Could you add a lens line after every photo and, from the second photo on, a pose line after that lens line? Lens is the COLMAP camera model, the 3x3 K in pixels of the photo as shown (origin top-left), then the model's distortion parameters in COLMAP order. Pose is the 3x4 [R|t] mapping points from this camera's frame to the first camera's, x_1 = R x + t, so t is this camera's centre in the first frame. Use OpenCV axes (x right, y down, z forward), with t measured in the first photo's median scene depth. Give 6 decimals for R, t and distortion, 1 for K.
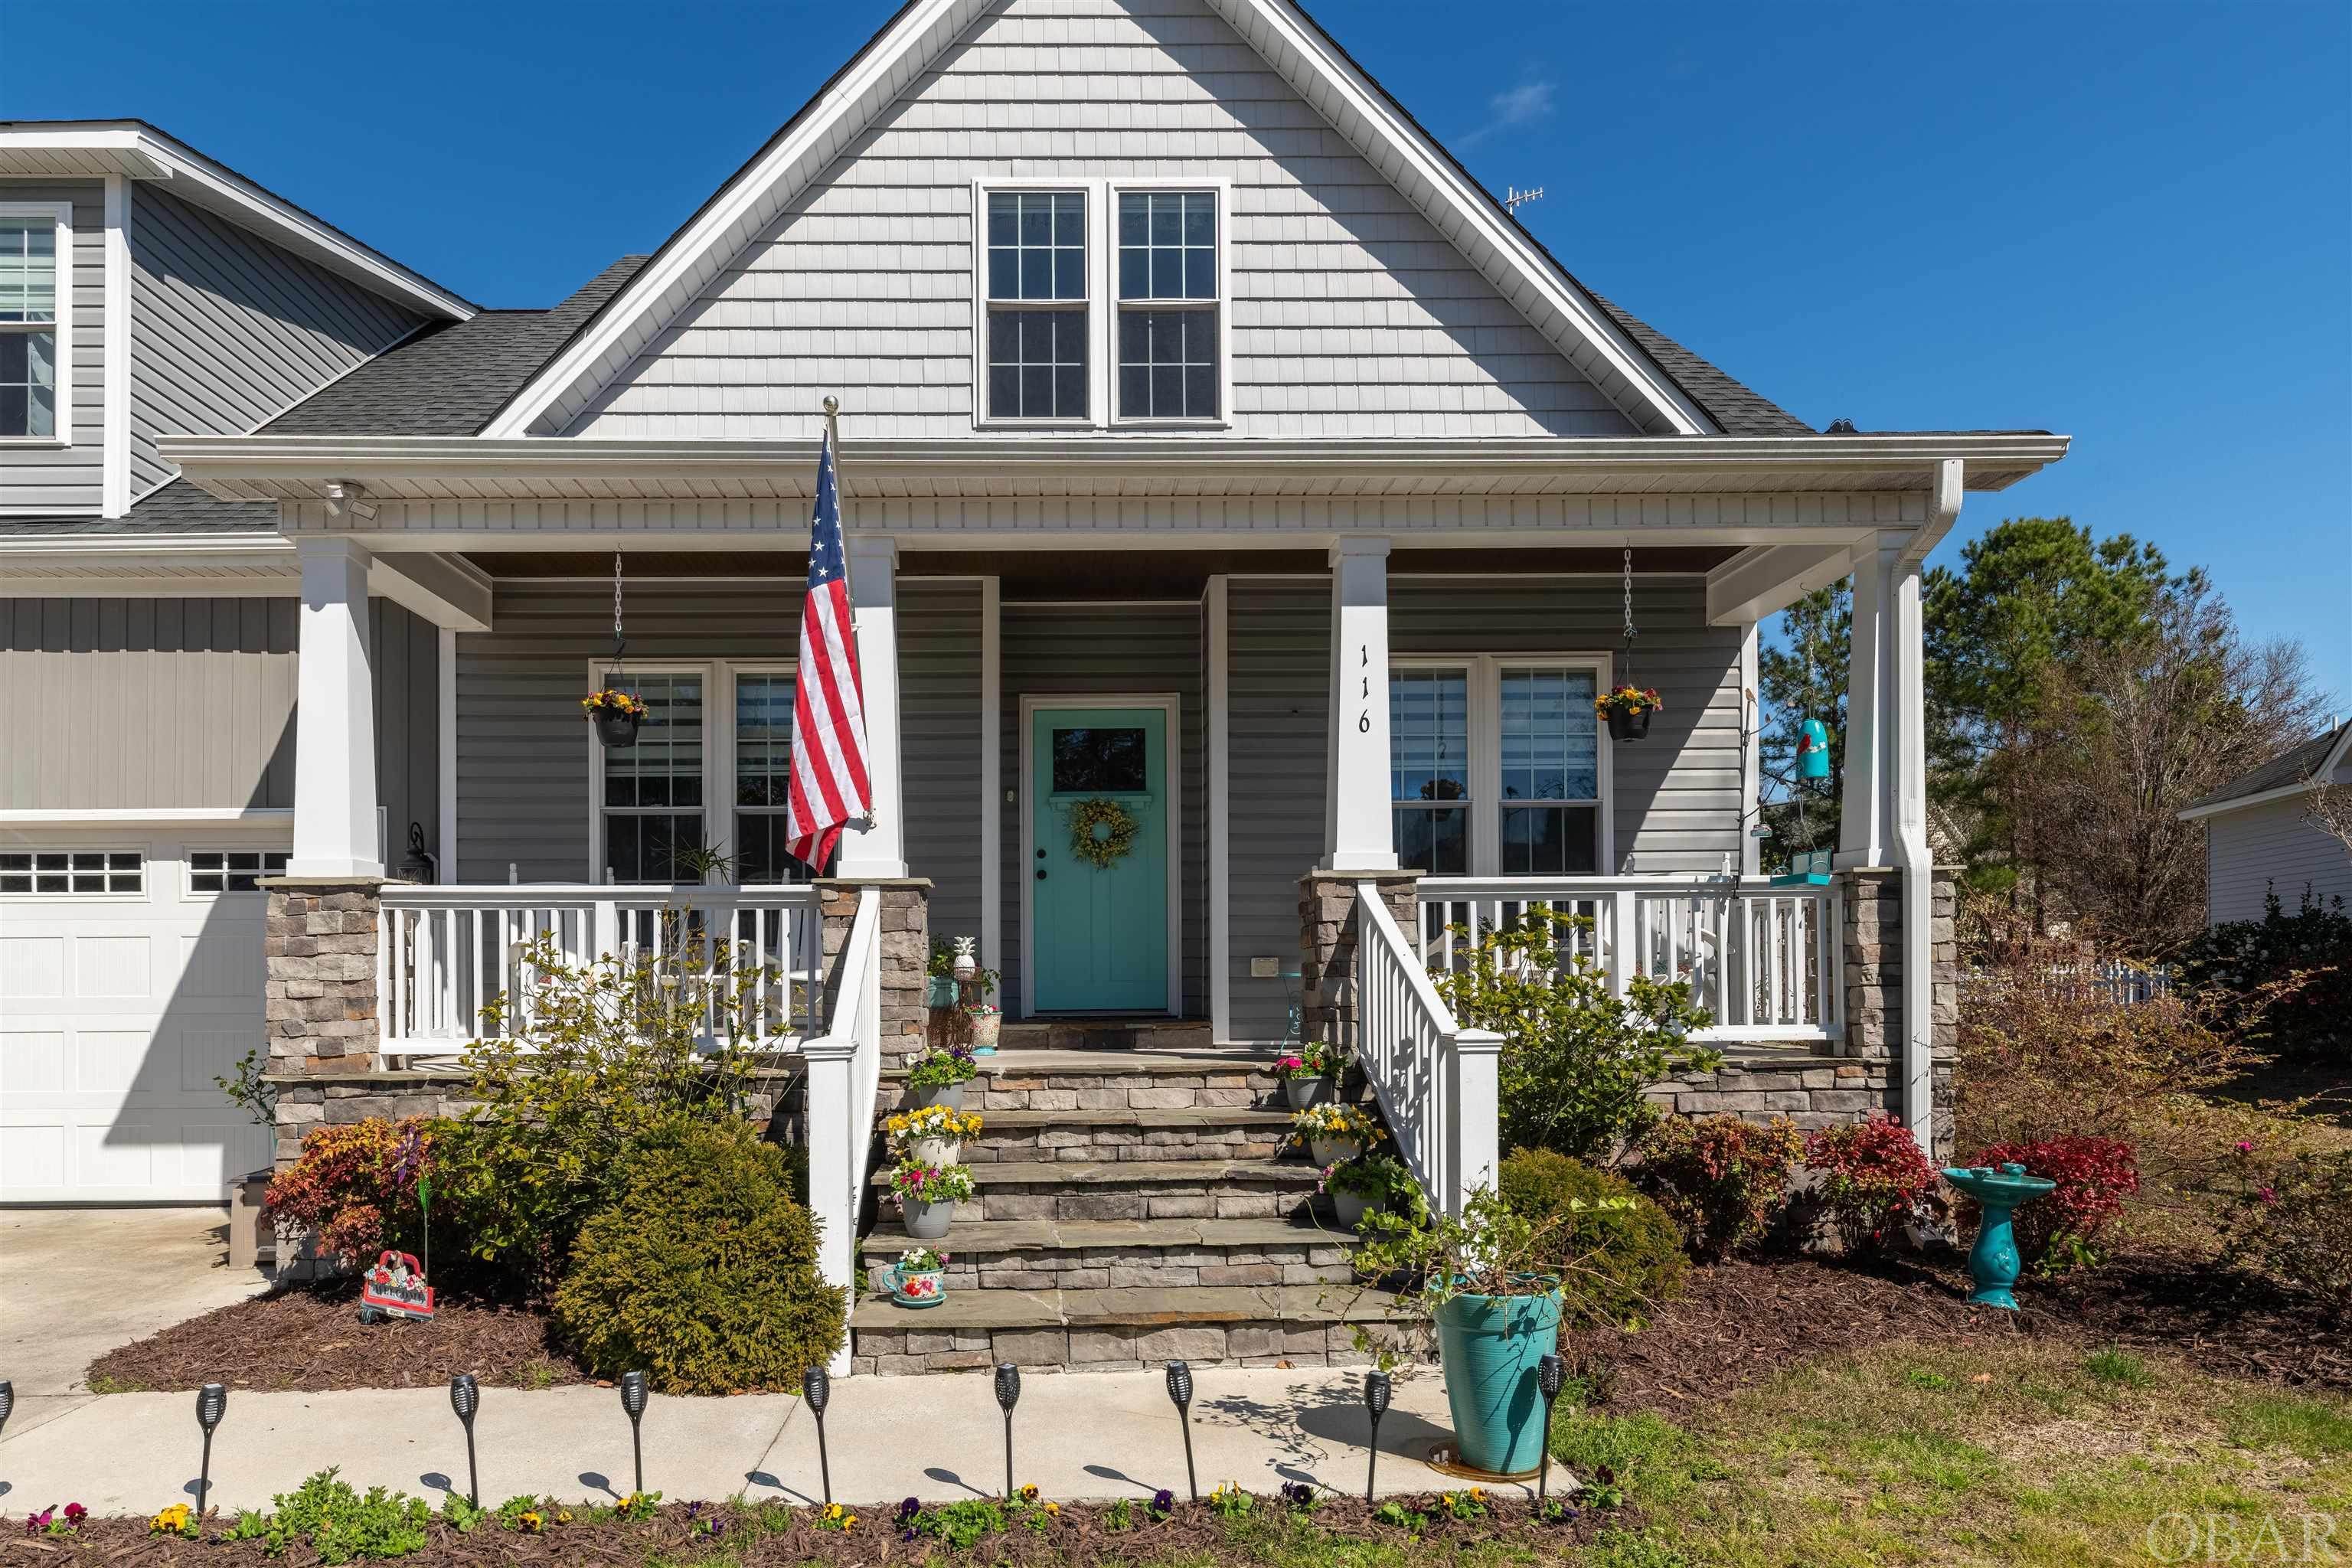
lens RADIAL K [[1836.3, 0, 1175.6], [0, 1836.3, 881.8], [0, 0, 1]] dist [-0.000325, -0.000740]
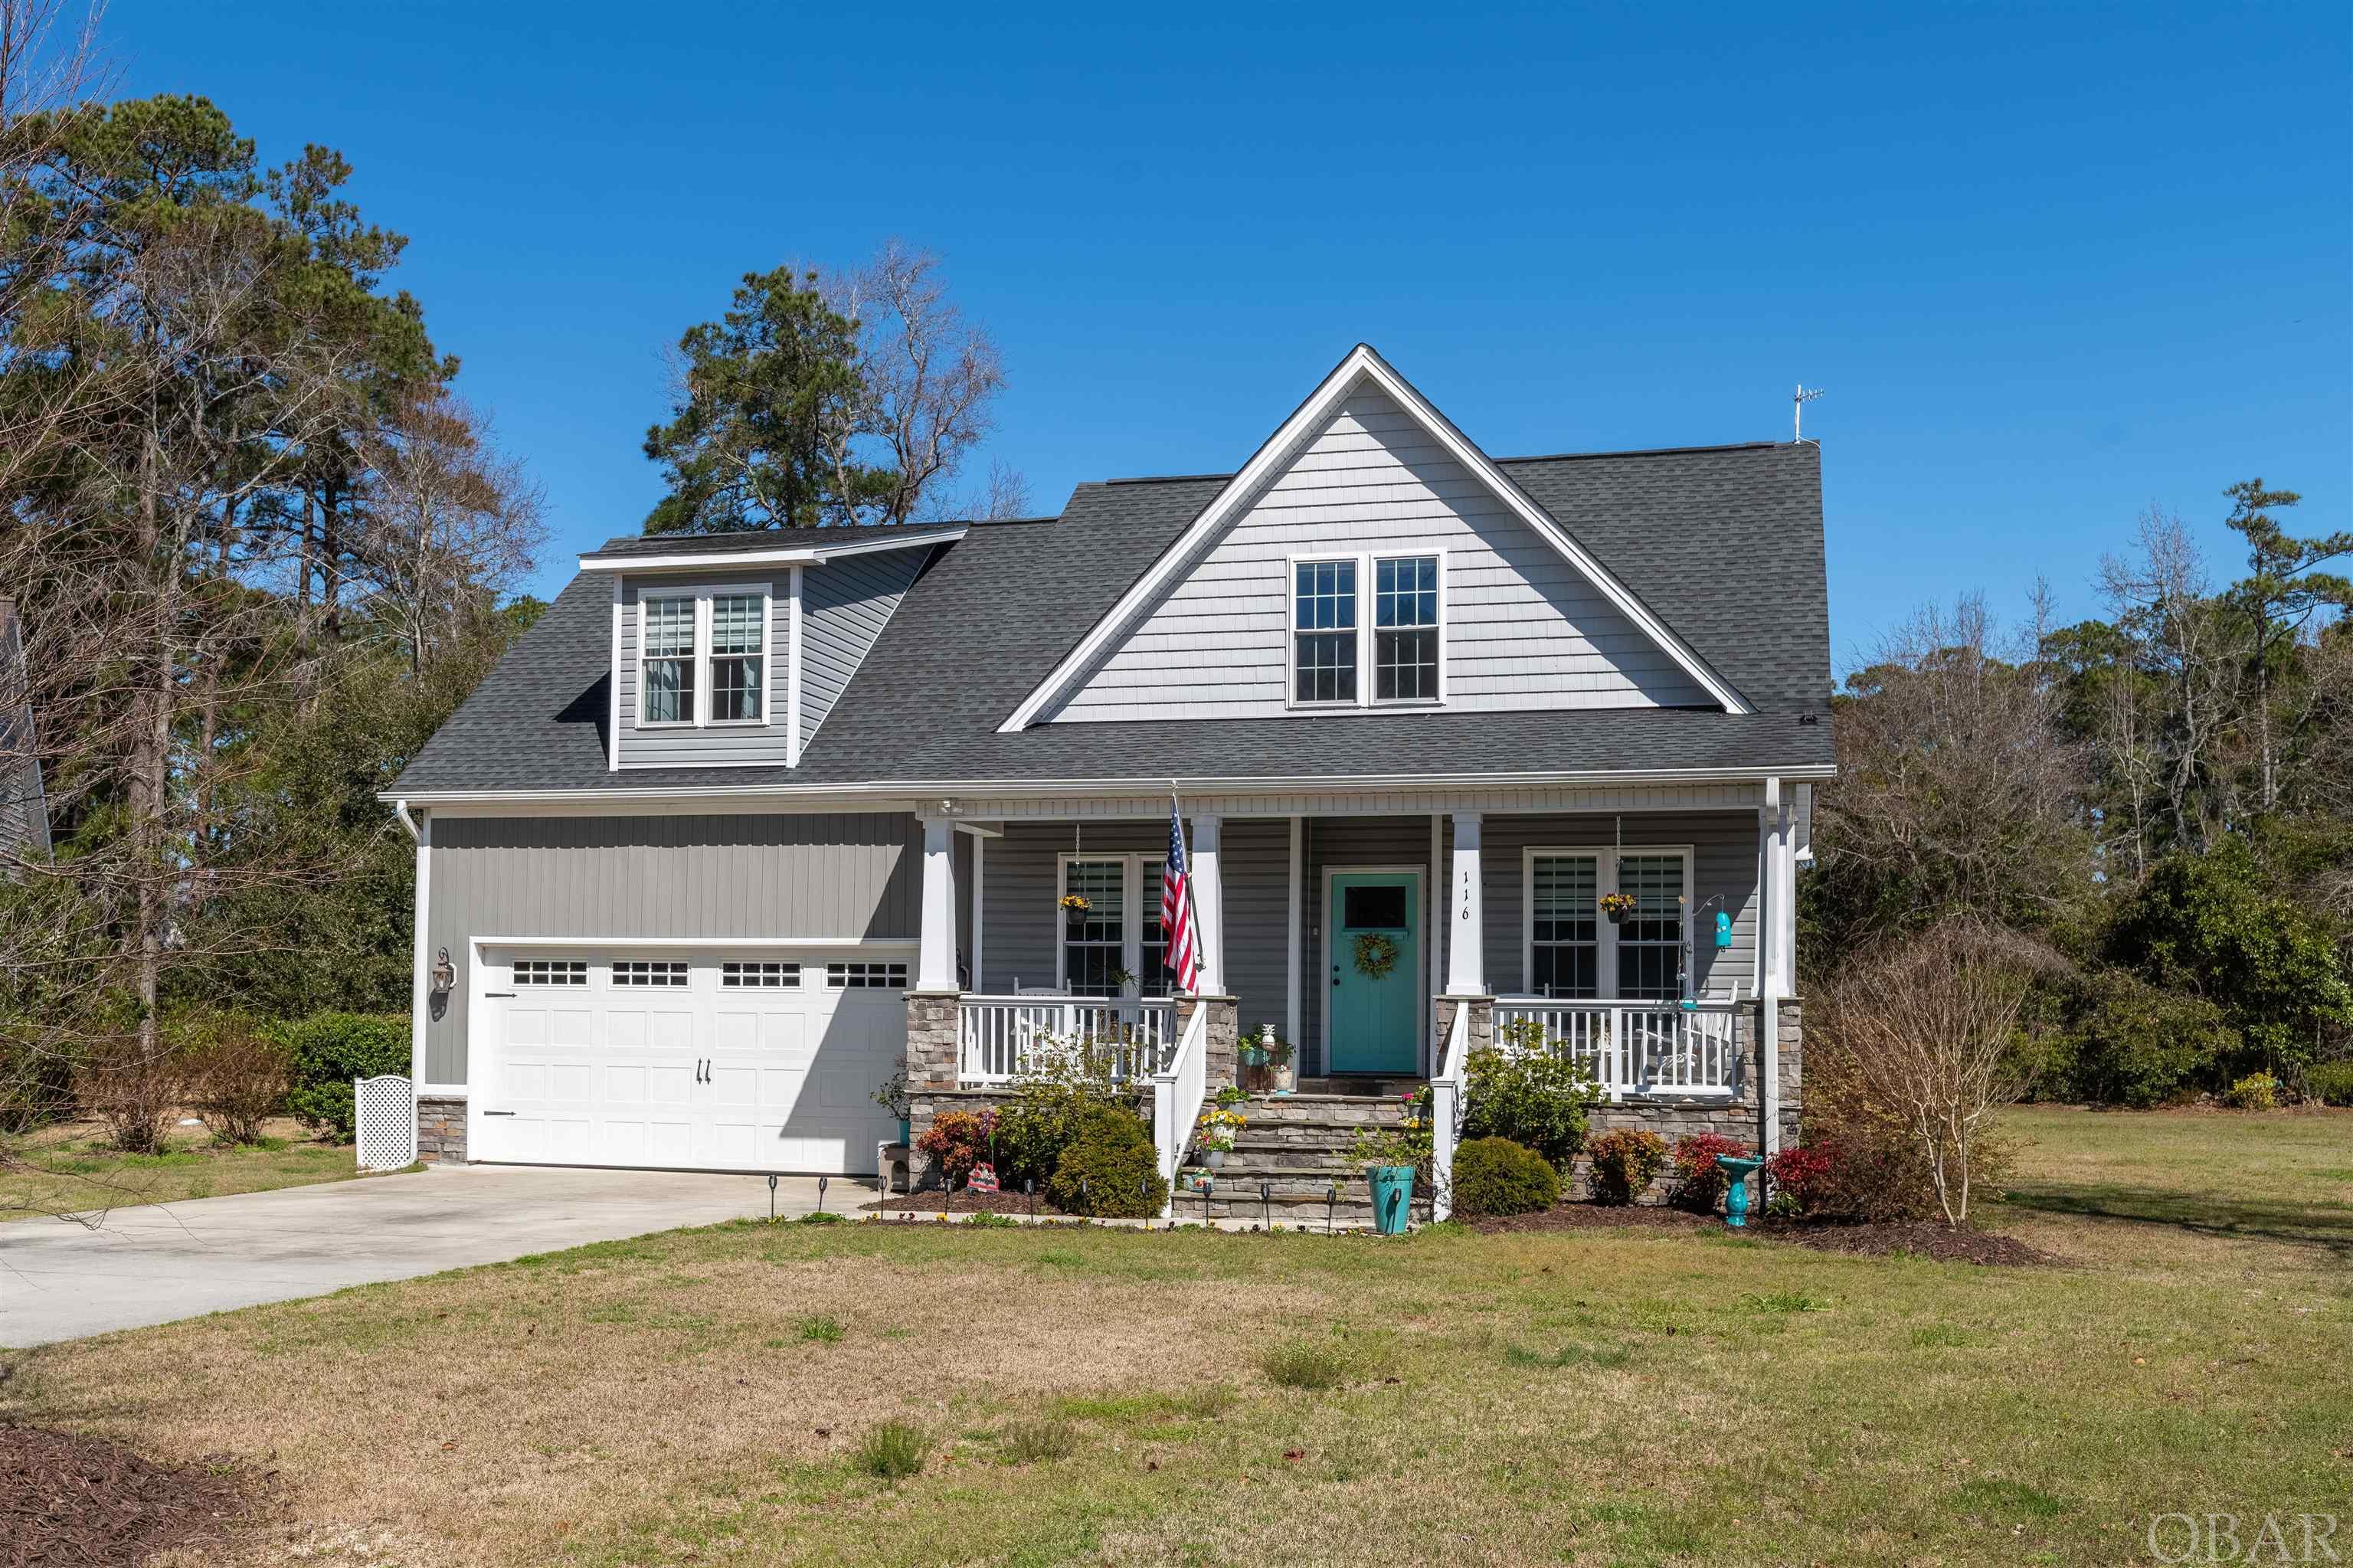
lens RADIAL K [[2026.0, 0, 1176.5], [0, 2026.0, 784.0], [0, 0, 1]] dist [0.020713, 0.001244]
pose [[0.972010, -0.008963, -0.234769, 0.219912], [-0.009313, 0.997017, -0.076620, -0.042515], [0.234755, 0.076662, 0.969027, -0.770352]]
